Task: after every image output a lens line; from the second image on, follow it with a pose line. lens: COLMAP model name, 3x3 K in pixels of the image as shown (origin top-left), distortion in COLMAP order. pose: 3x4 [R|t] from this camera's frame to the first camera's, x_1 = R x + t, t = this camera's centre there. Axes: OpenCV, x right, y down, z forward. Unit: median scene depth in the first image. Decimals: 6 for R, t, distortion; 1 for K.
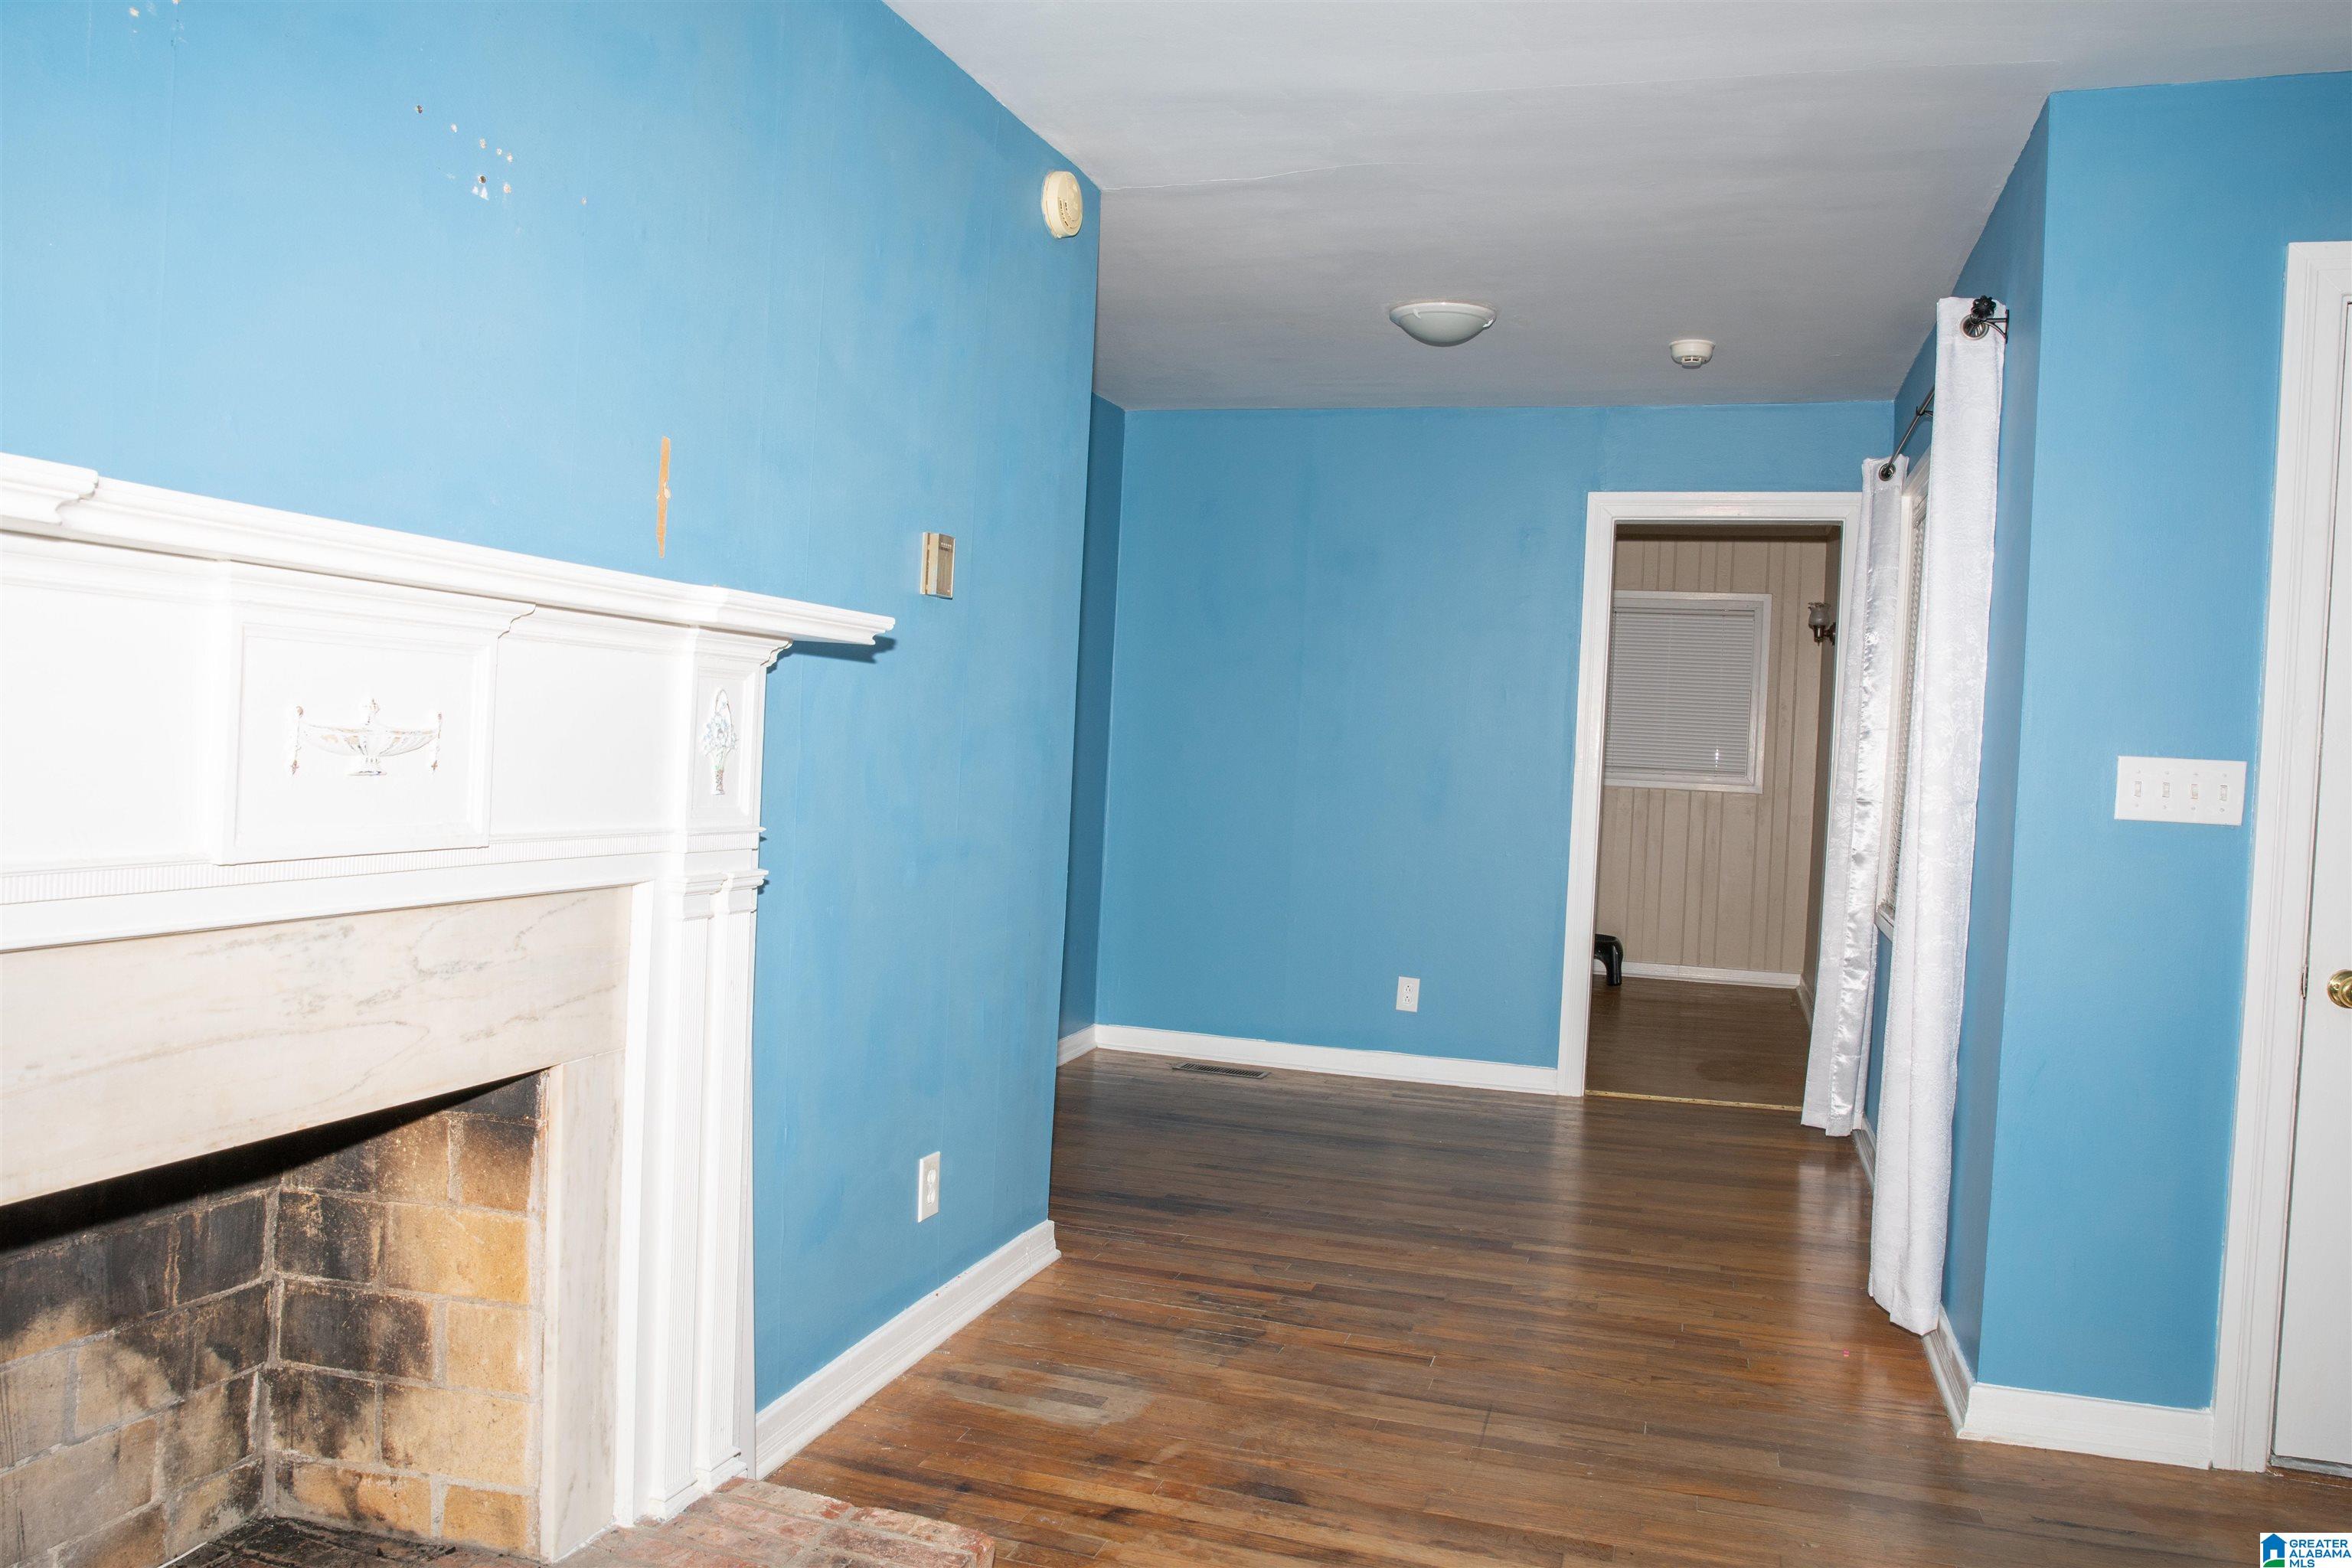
lens RADIAL K [[1710.6, 0, 1176.0], [0, 1710.6, 784.0], [0, 0, 1]] dist [-0.099790, 0.077725]
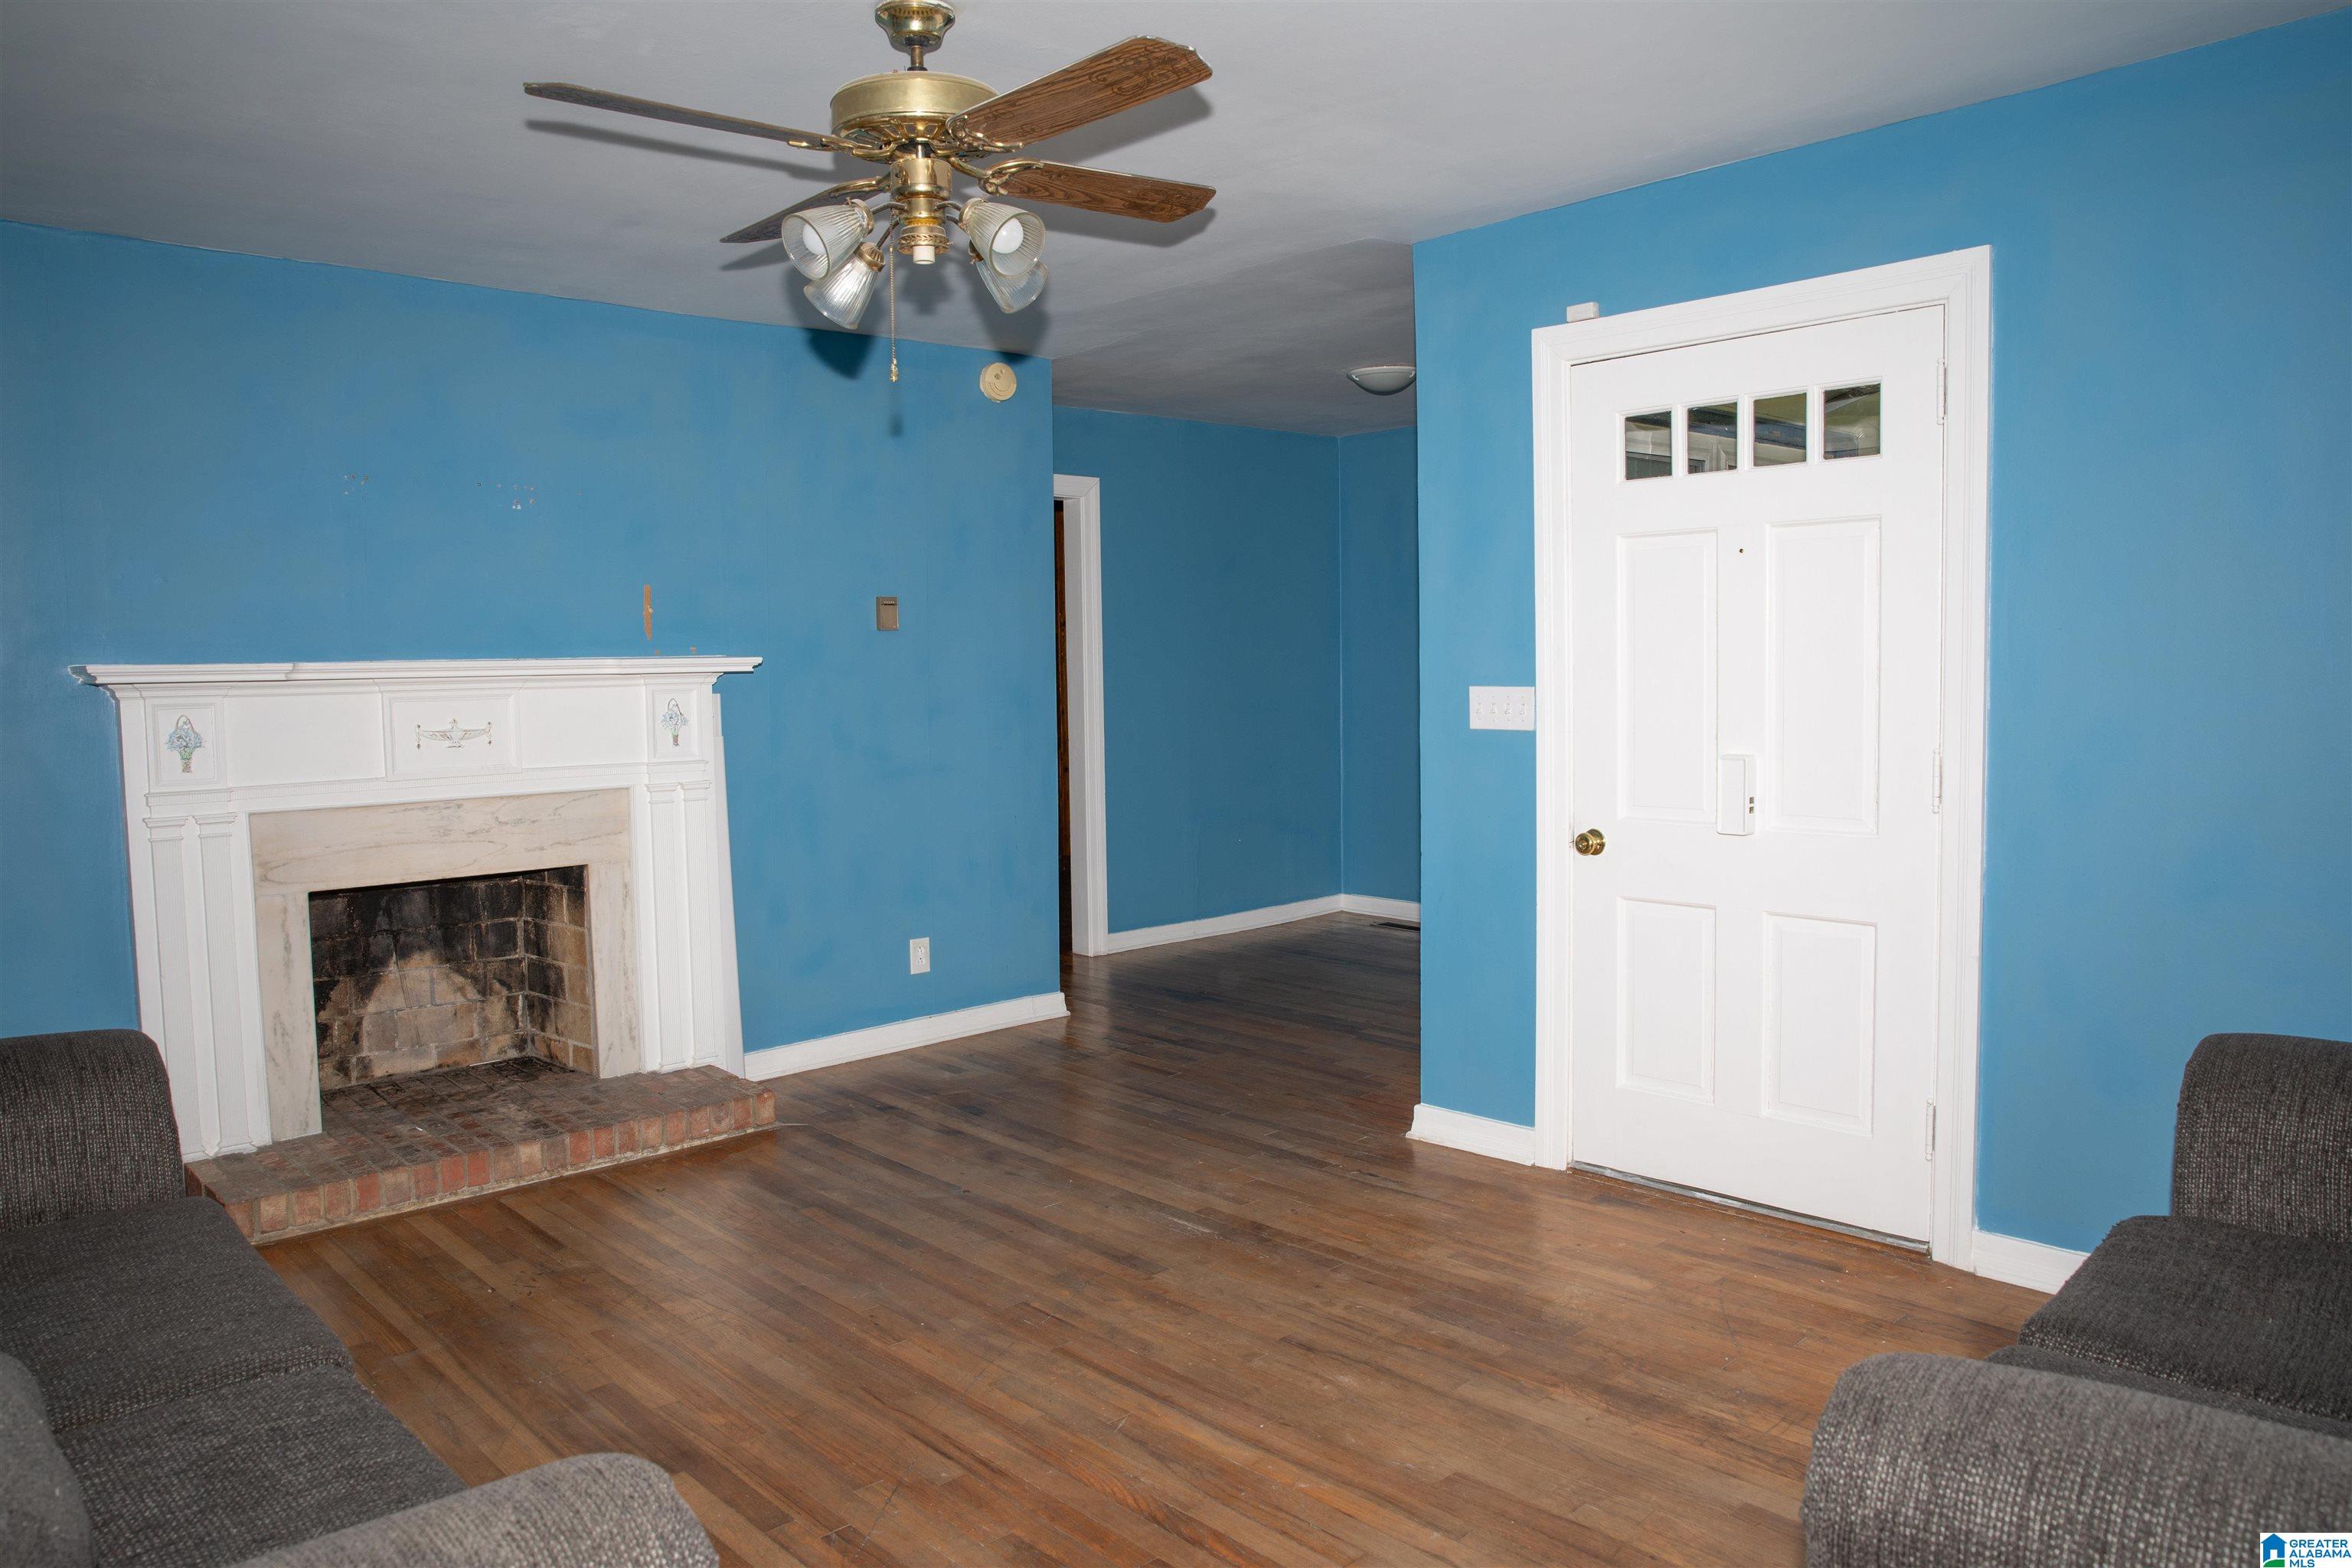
lens RADIAL K [[1614.5, 0, 1173.4], [0, 1614.5, 772.2], [0, 0, 1]] dist [-0.100644, 0.083018]
pose [[0.866833, -0.024827, -0.497981, 1.464265], [0.043973, 0.998674, 0.026754, 0.013419], [0.496656, -0.045089, 0.866775, -0.524133]]
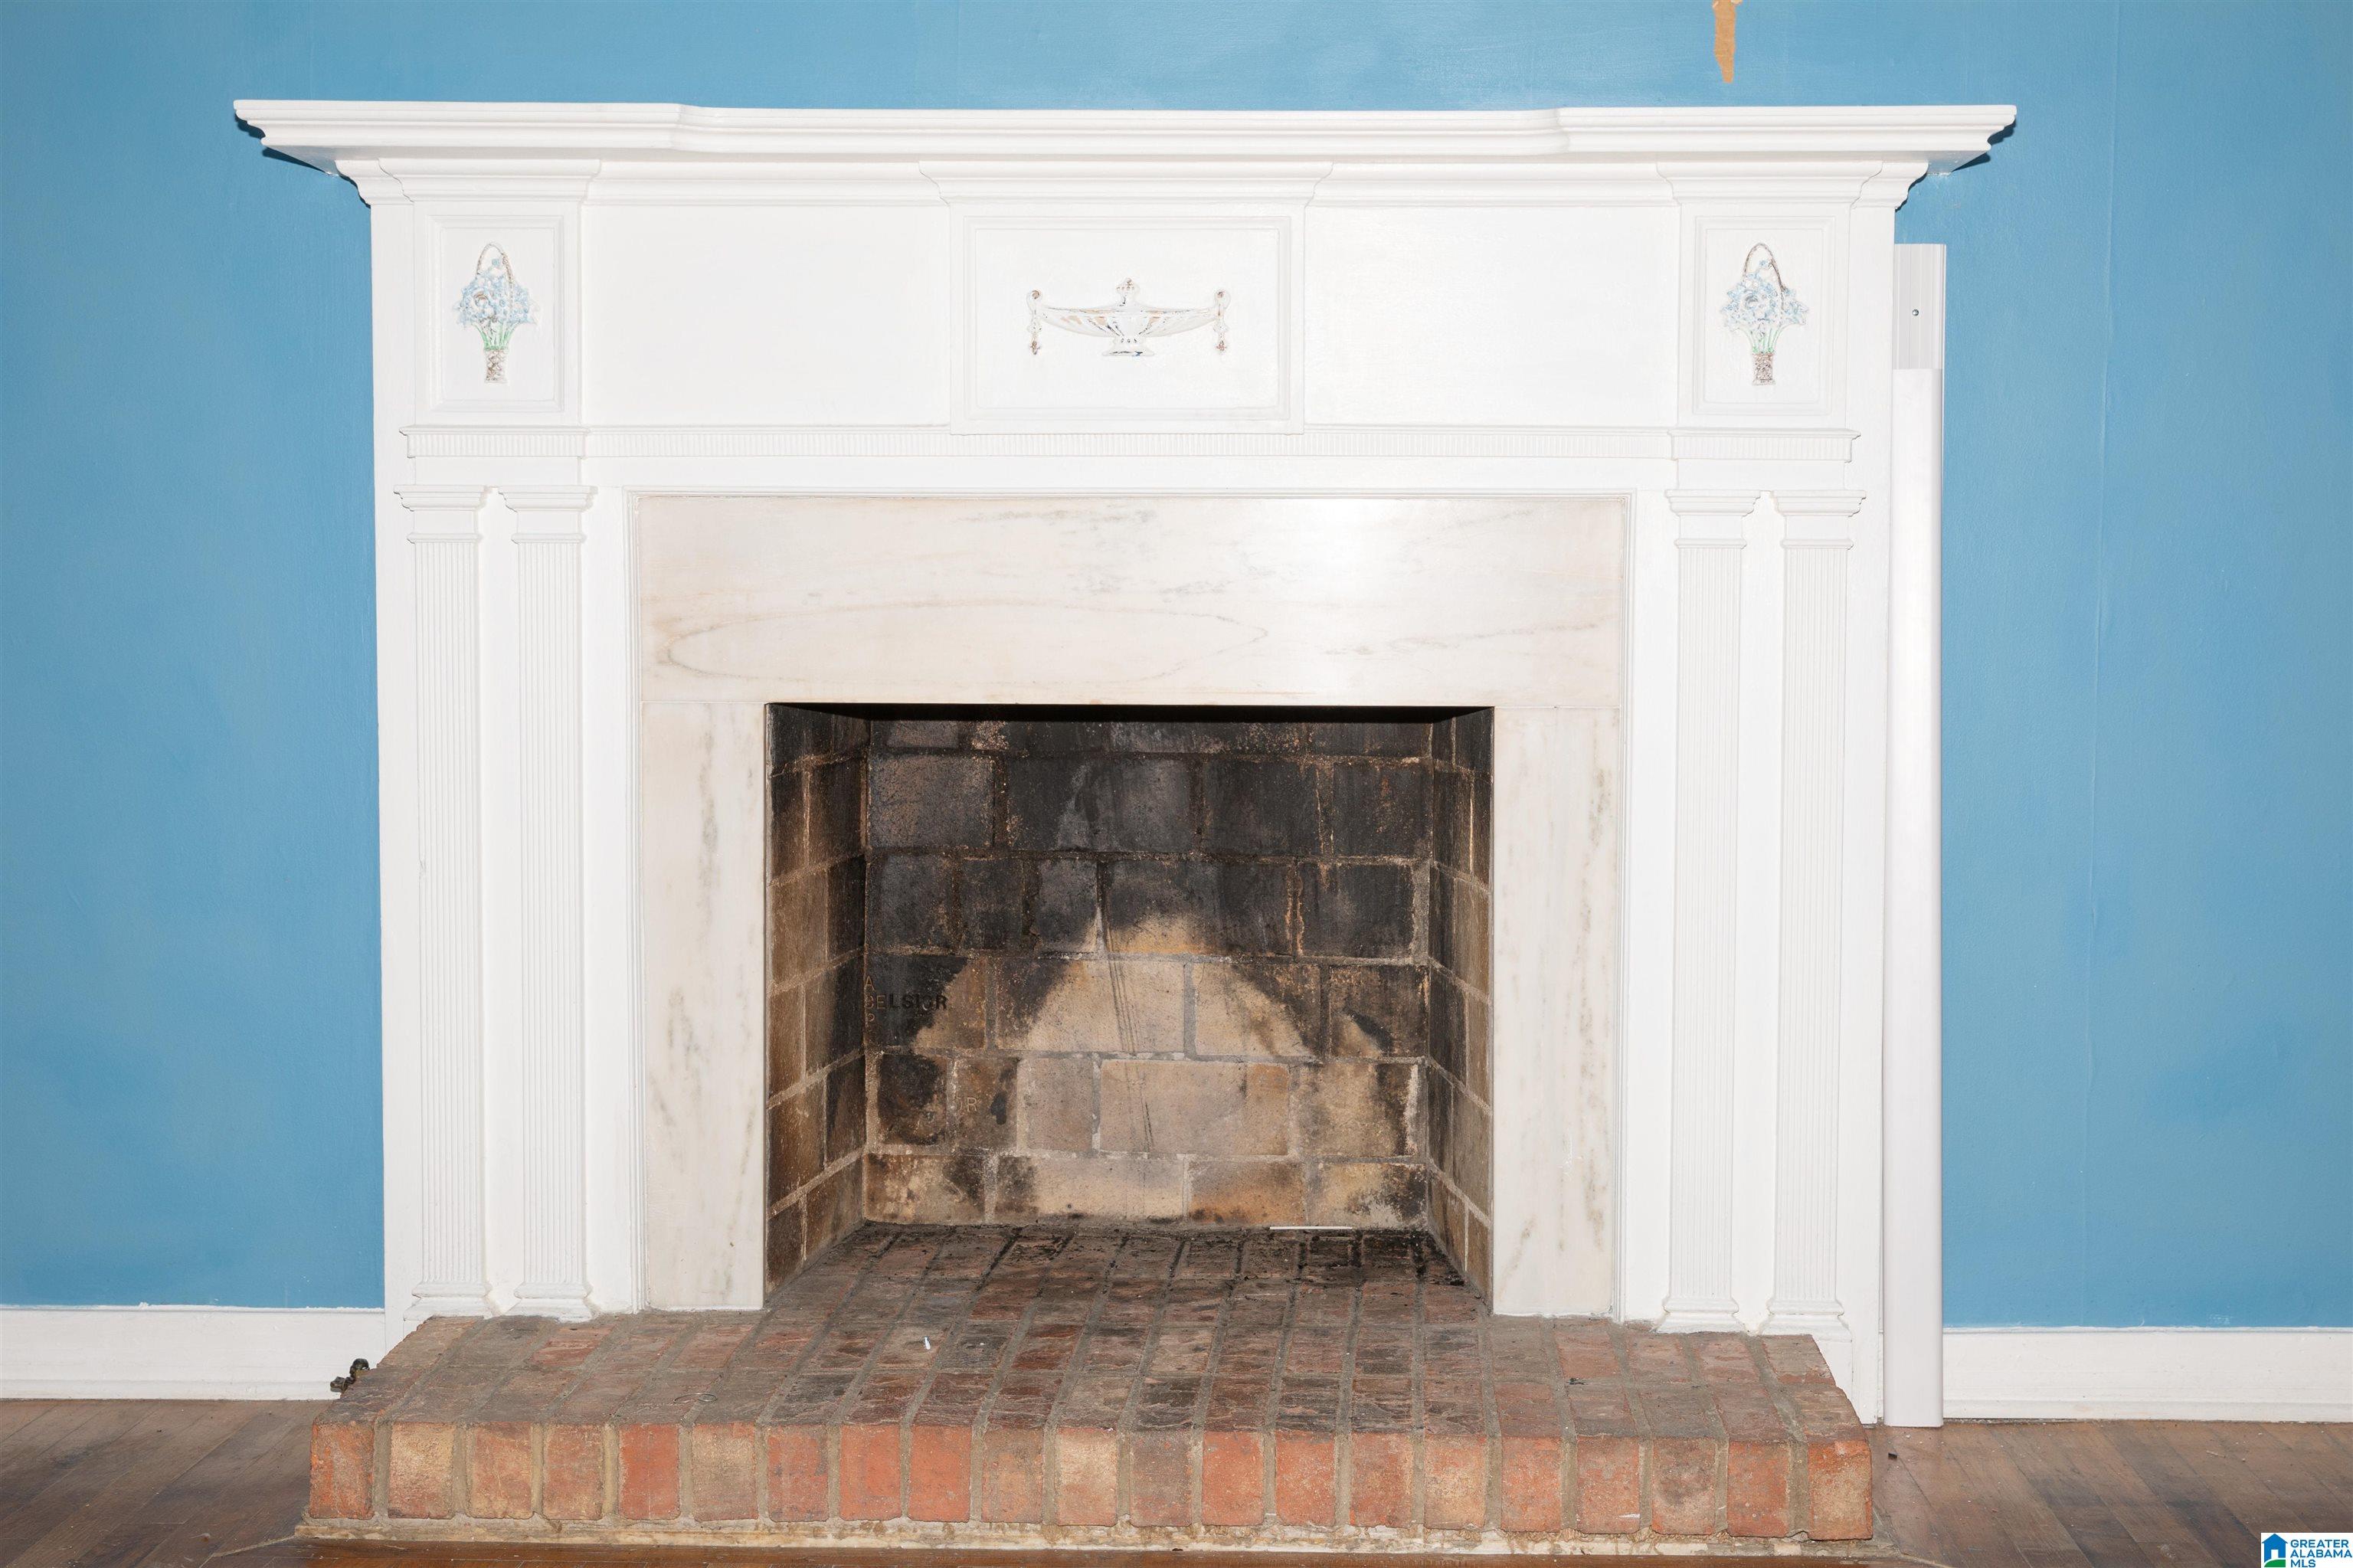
lens RADIAL K [[3250.3, 0, 1216.2], [0, 3250.3, 753.5], [0, 0, 1]] dist [0.042882, -0.007398]
pose [[0.267797, 0.004645, -0.963464, 1.168984], [-0.015213, 0.999884, 0.000592, 0.190684], [0.963355, 0.014498, 0.267837, 0.431259]]
